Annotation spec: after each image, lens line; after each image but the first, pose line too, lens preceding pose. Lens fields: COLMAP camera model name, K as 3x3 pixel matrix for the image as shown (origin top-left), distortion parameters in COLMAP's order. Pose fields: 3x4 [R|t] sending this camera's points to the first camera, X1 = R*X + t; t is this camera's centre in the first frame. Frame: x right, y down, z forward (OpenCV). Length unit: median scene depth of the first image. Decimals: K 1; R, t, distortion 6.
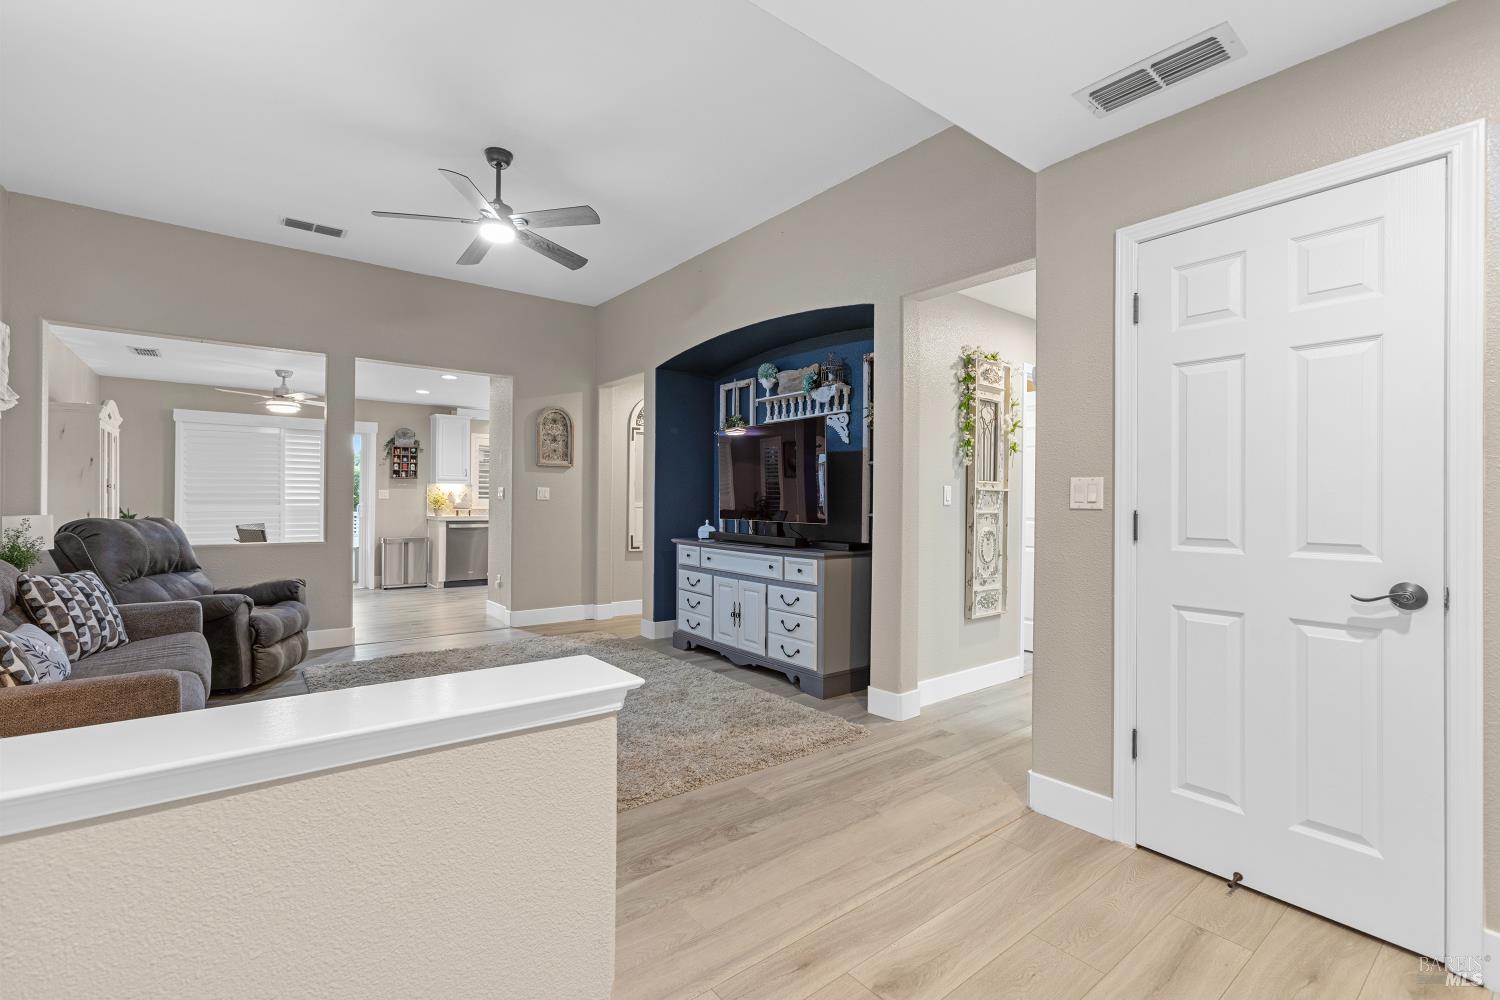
lens RADIAL K [[659.4, 0, 741.6], [0, 659.4, 499.3], [0, 0, 1]] dist [-0.000548, 0.000185]
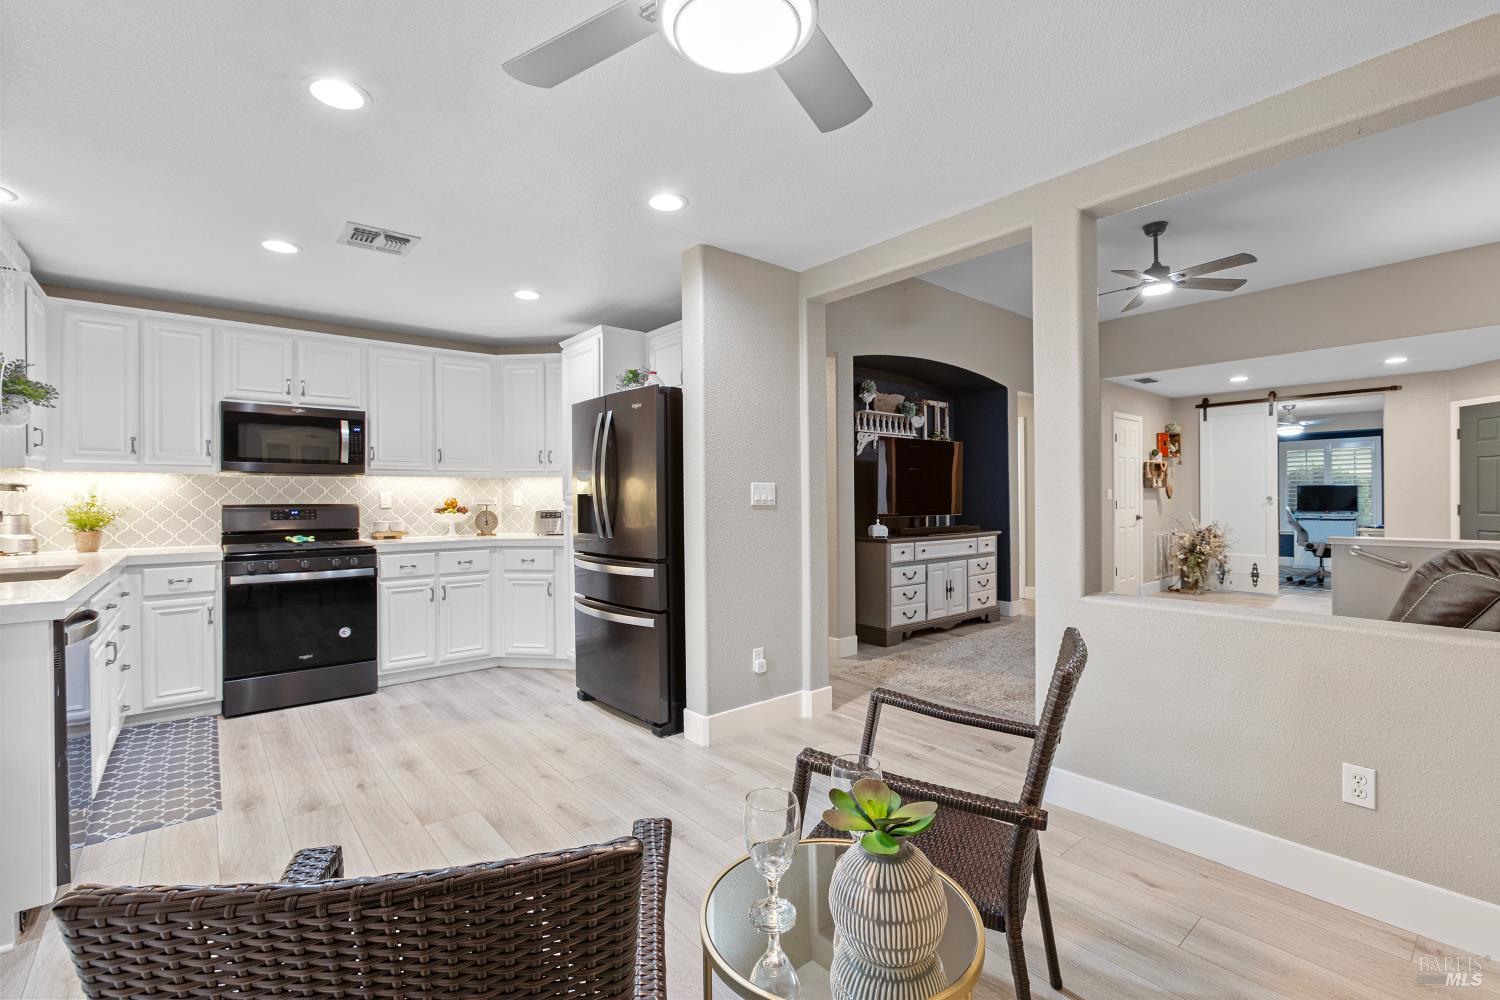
lens RADIAL K [[659.4, 0, 741.6], [0, 659.4, 499.3], [0, 0, 1]] dist [-0.000548, 0.000185]
pose [[-0.029357, -0.010078, 0.999518, -1.418539], [0.008455, 0.999911, 0.010330, -0.017372], [-0.999533, 0.008754, -0.029269, 1.611196]]
